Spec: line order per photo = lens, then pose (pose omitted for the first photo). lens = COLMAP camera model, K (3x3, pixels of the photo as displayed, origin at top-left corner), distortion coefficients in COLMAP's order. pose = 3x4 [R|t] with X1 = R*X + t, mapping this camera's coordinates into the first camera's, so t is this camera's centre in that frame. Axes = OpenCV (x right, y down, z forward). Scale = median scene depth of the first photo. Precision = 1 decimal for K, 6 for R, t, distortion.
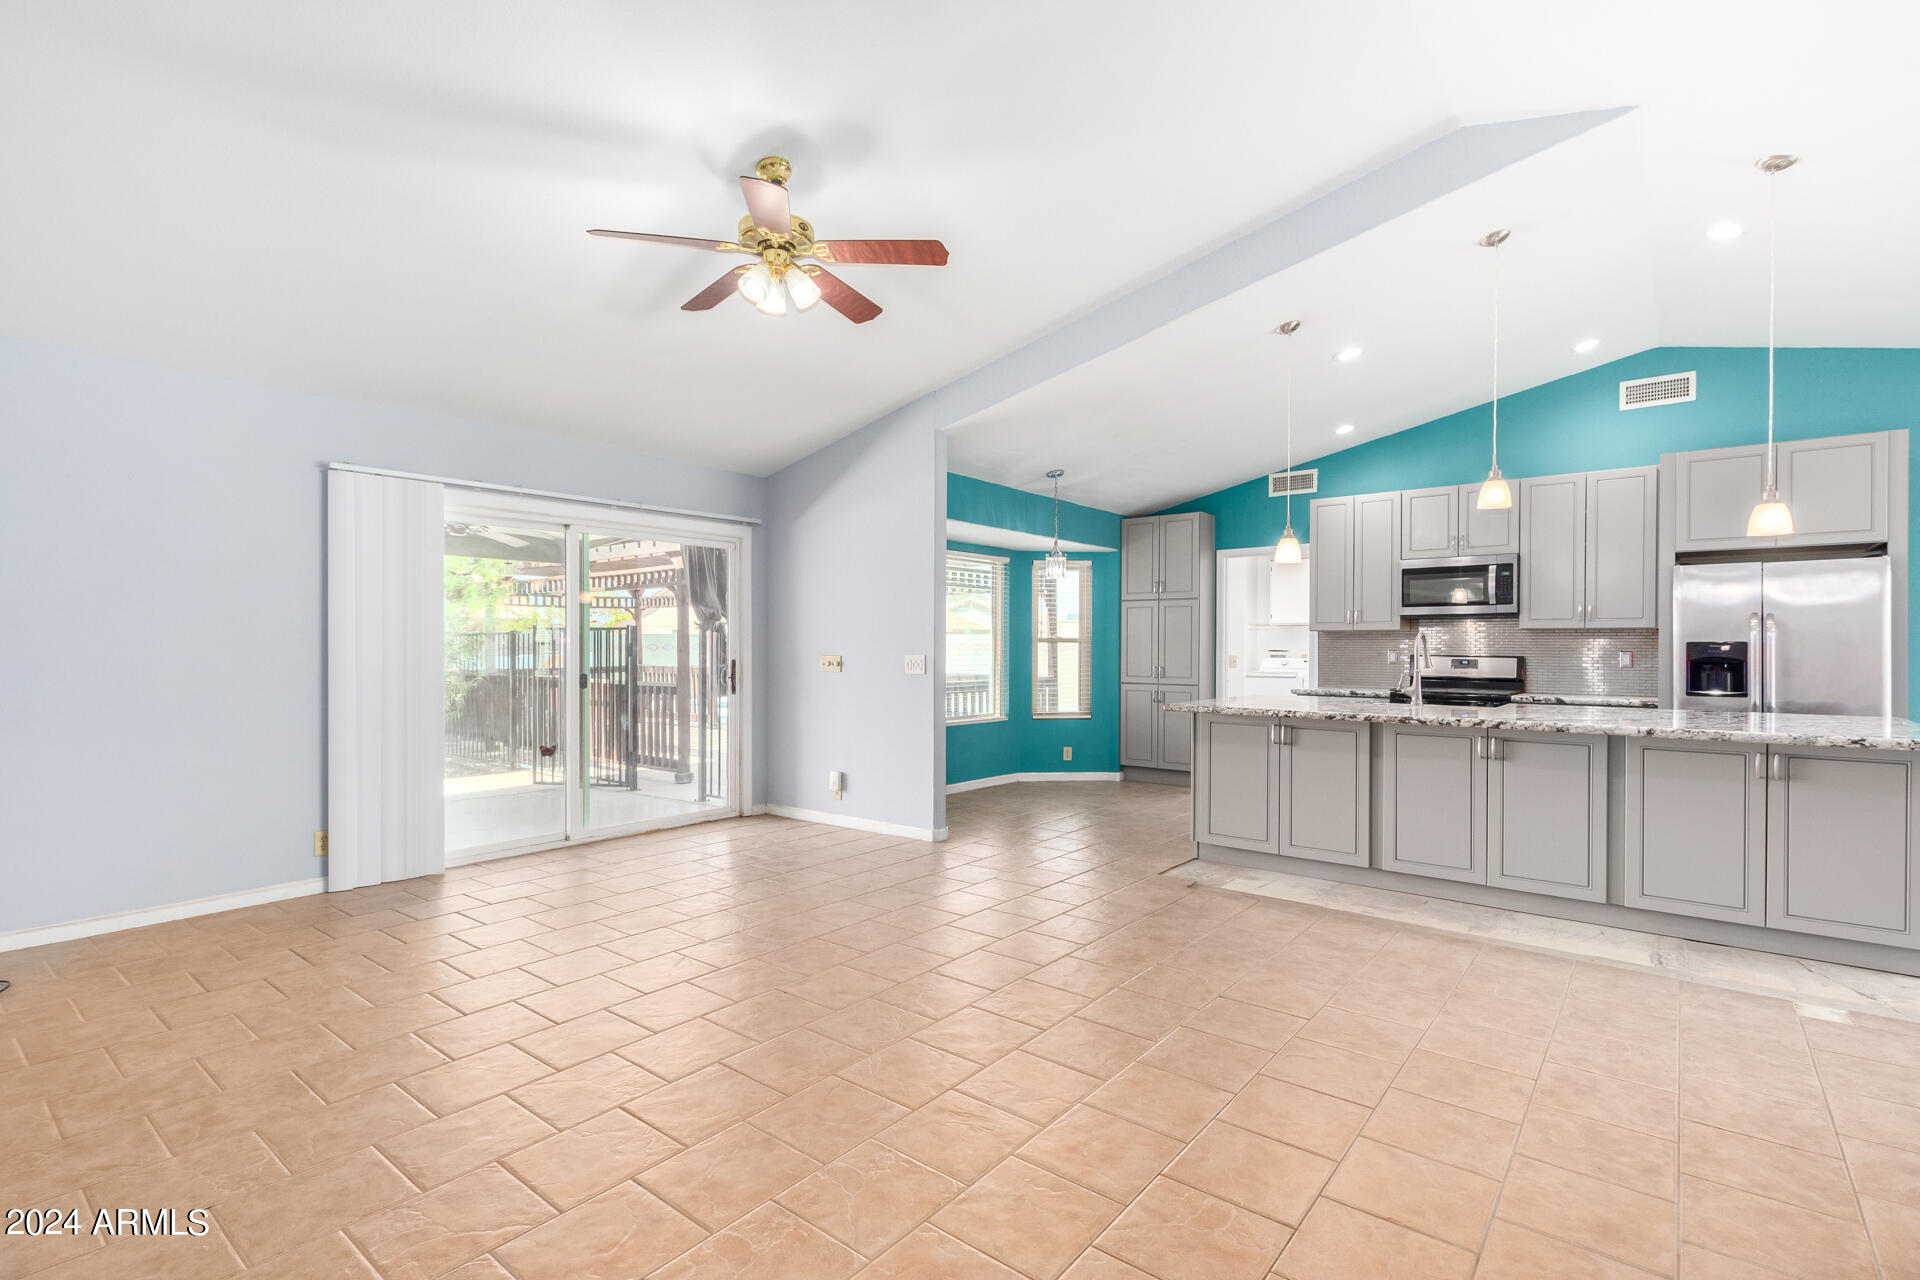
lens RADIAL K [[896.1, 0, 966.7], [0, 896.1, 650.5], [0, 0, 1]] dist [0.018612, -0.006794]
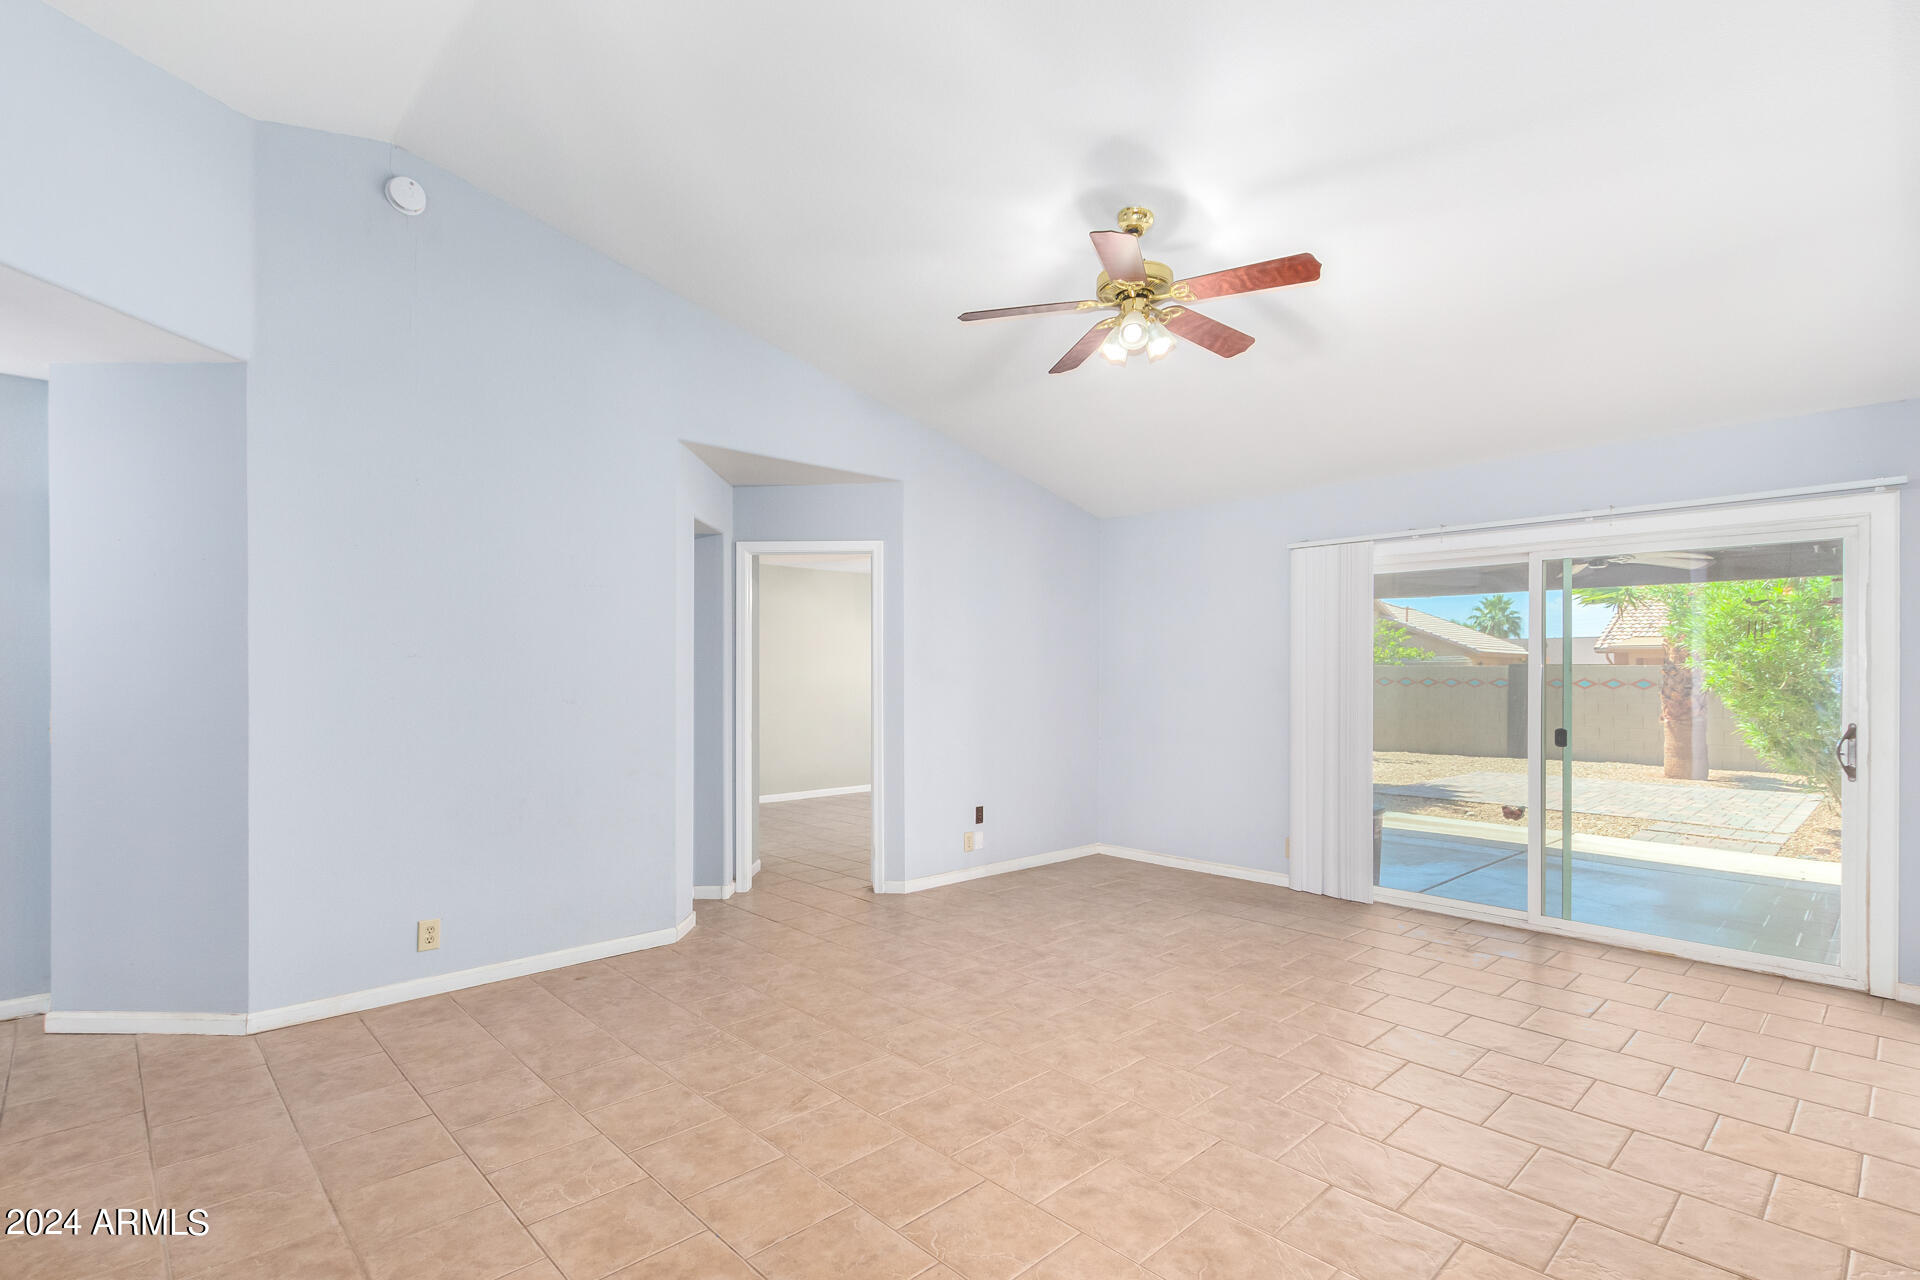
lens RADIAL K [[918.6, 0, 960.8], [0, 918.6, 669.5], [0, 0, 1]] dist [0.015855, -0.005773]
pose [[-0.142291, -0.005977, -0.989807, 0.486018], [-0.008784, 0.999950, -0.004775, -0.020396], [0.989786, 0.008015, -0.142337, 0.568637]]
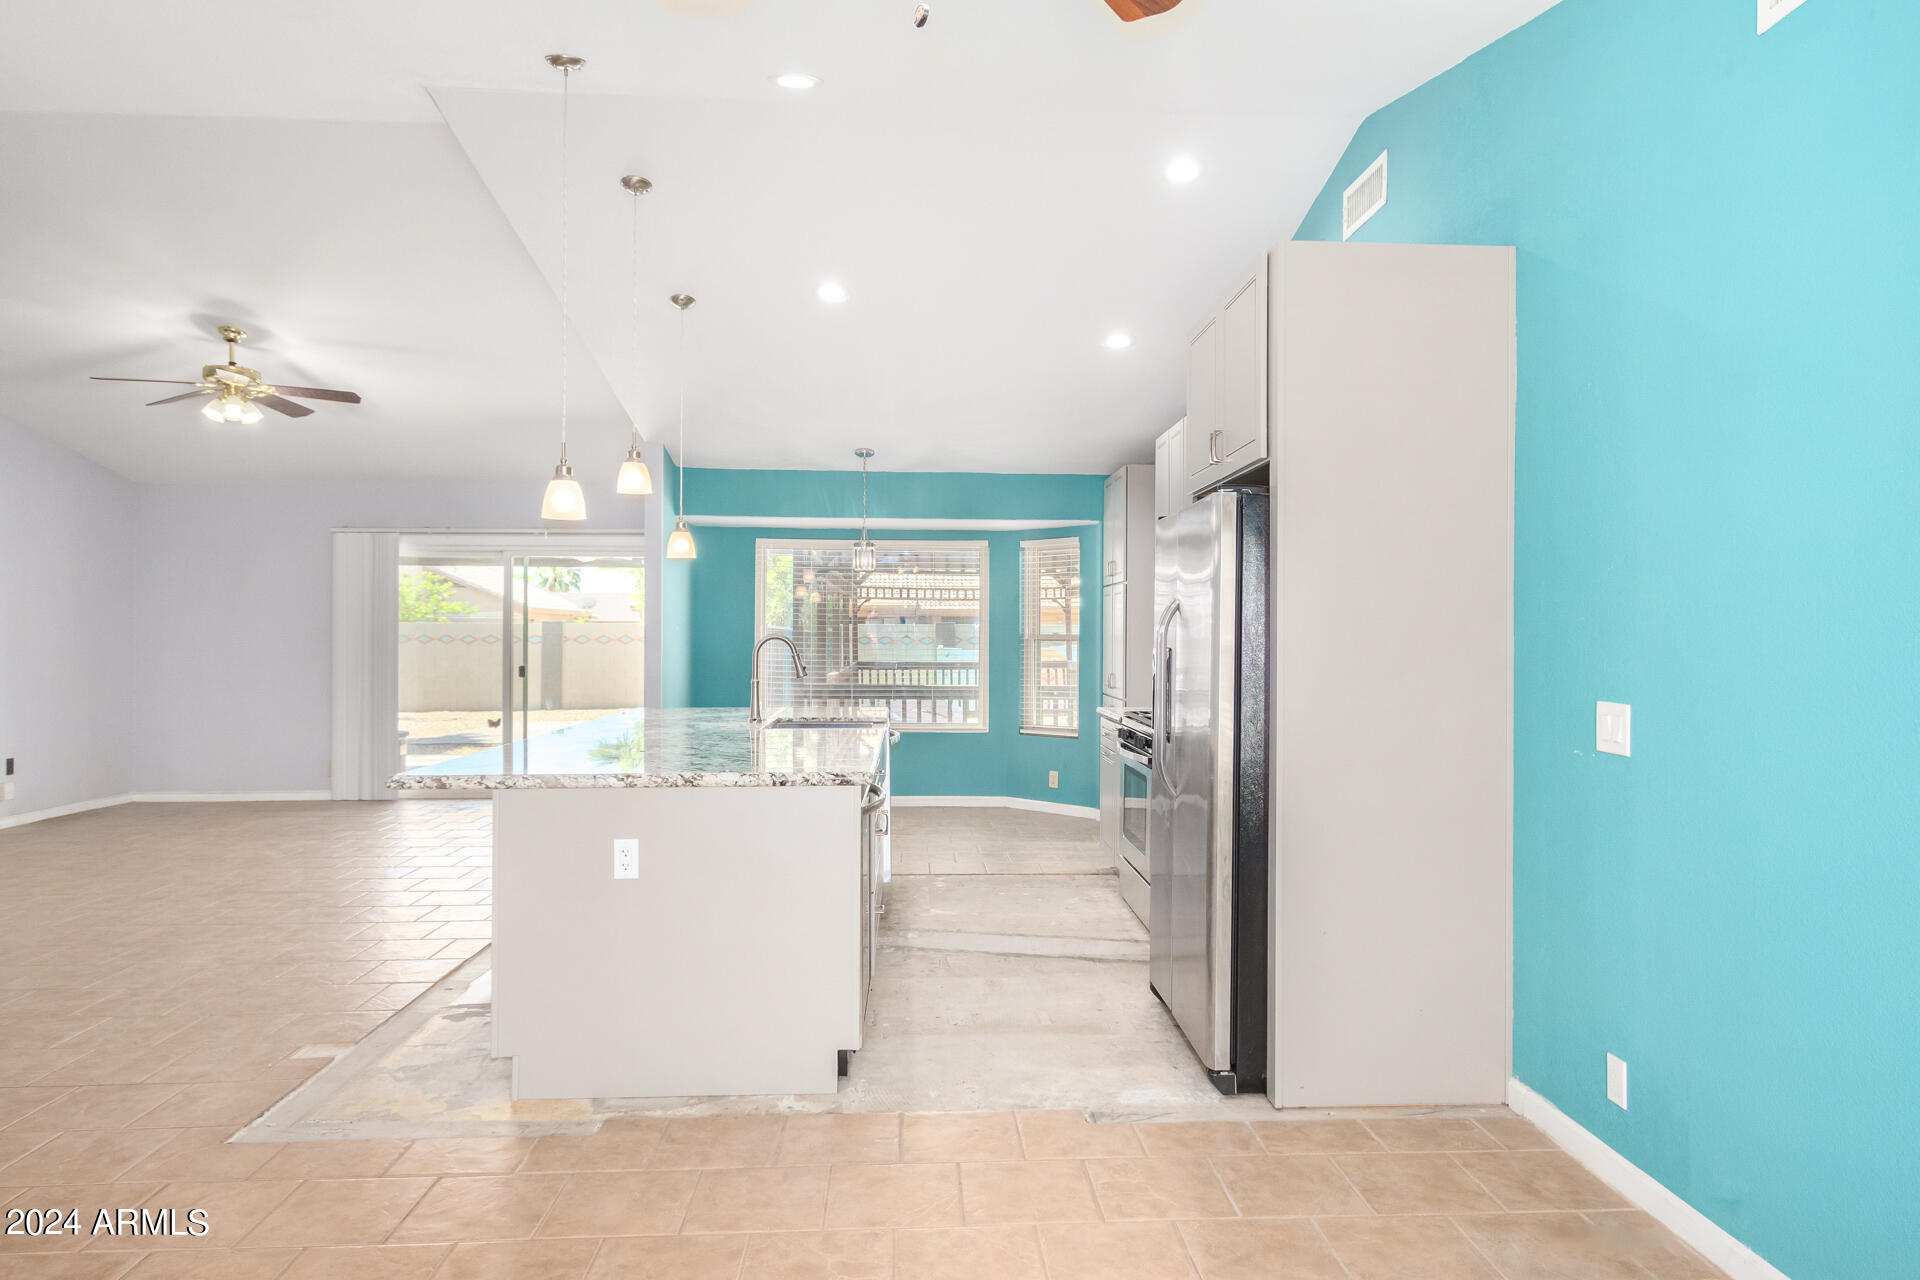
lens RADIAL K [[1147.8, 0, 960.6], [0, 1147.8, 632.9], [0, 0, 1]] dist [0.018423, -0.001145]
pose [[0.658953, -0.002933, -0.752178, 1.224559], [-0.003498, 0.999970, -0.006963, -0.012769], [0.752176, 0.007220, 0.658923, 0.381036]]
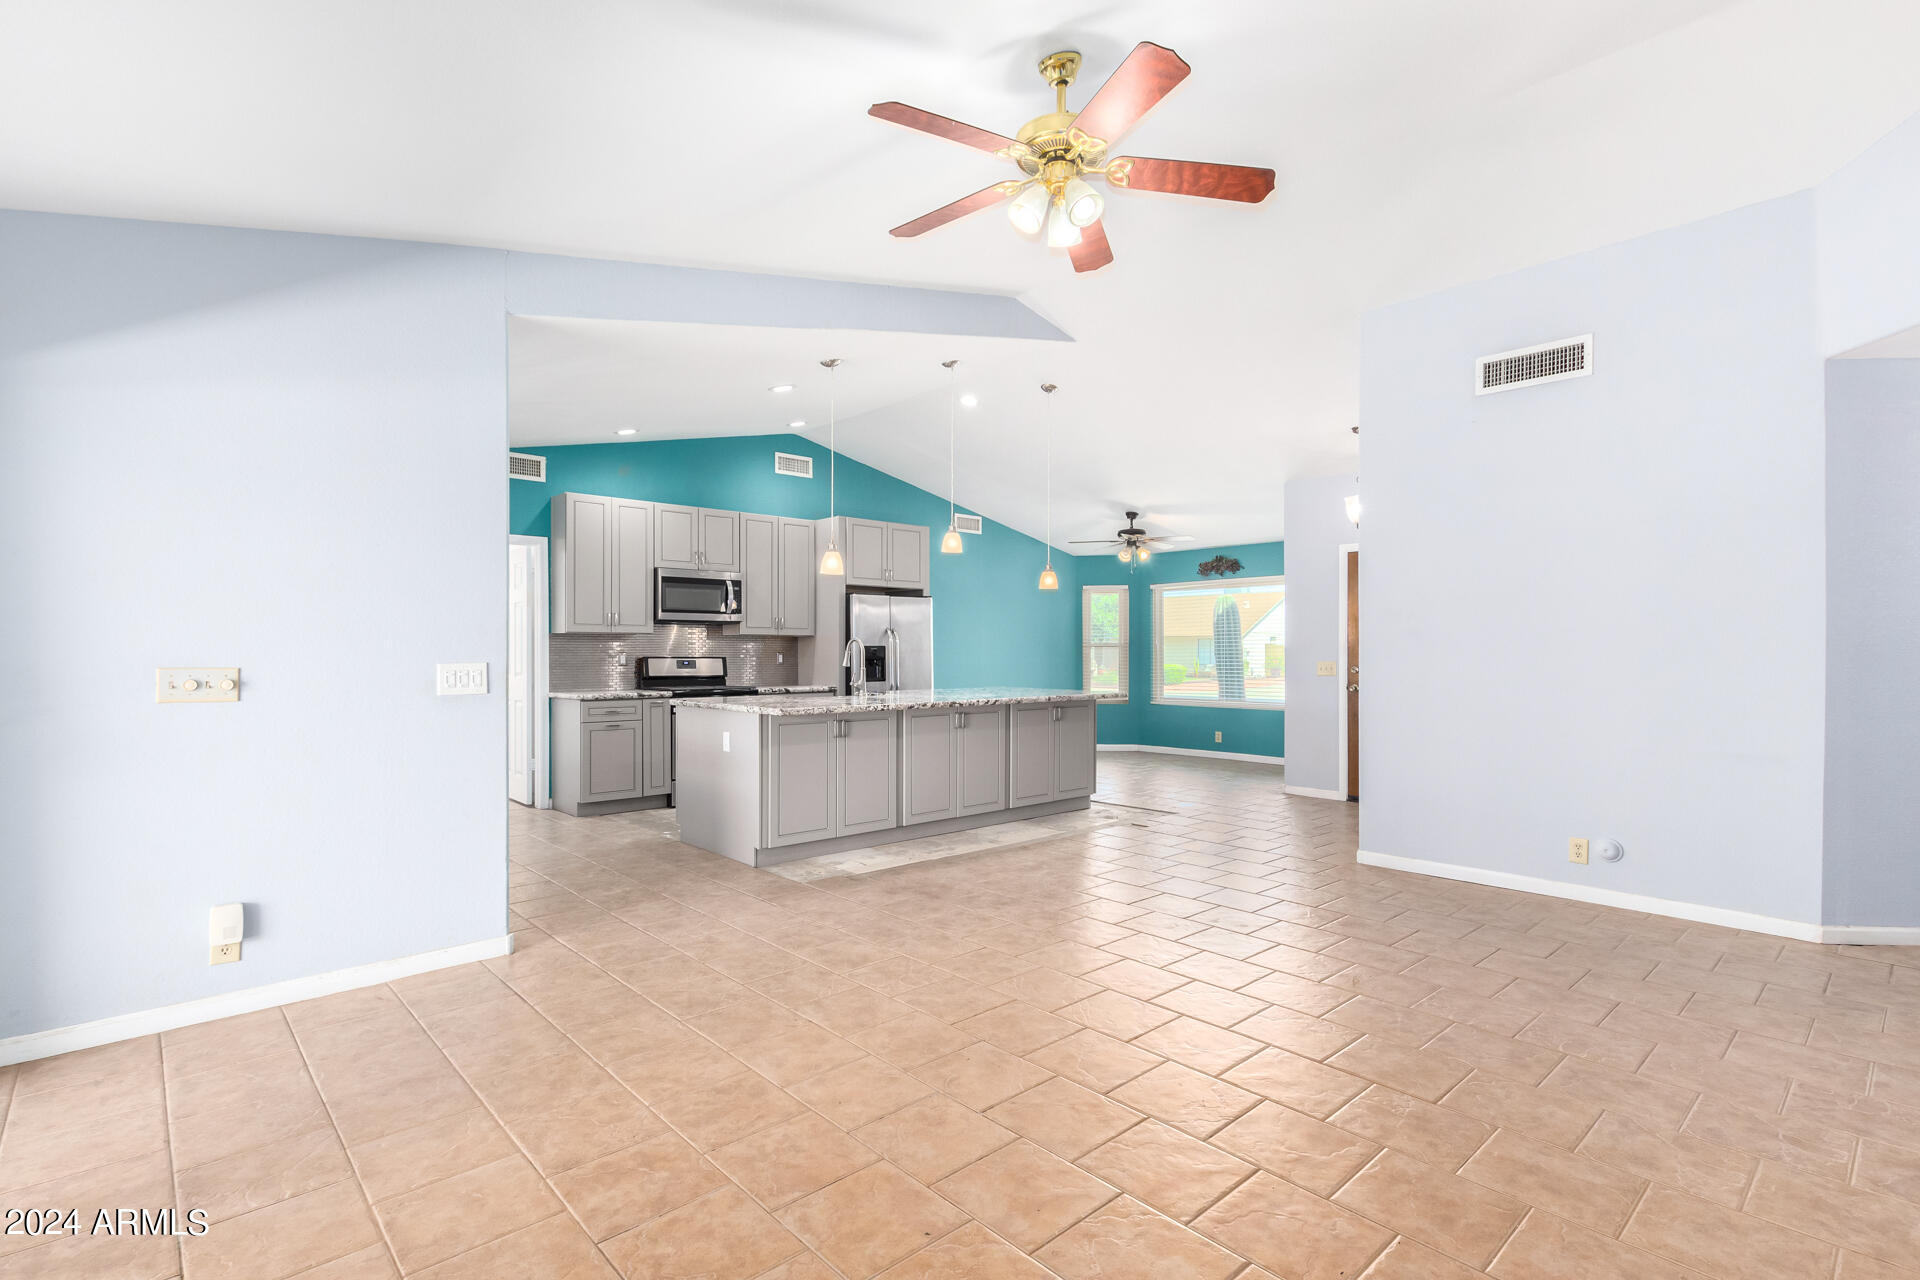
lens RADIAL K [[896.1, 0, 969.1], [0, 896.1, 656.5], [0, 0, 1]] dist [0.018612, -0.006794]
pose [[0.154349, -0.009922, 0.987967, -0.614016], [0.004552, 0.999946, 0.009331, -0.004601], [-0.988006, 0.003057, 0.154386, 0.568258]]
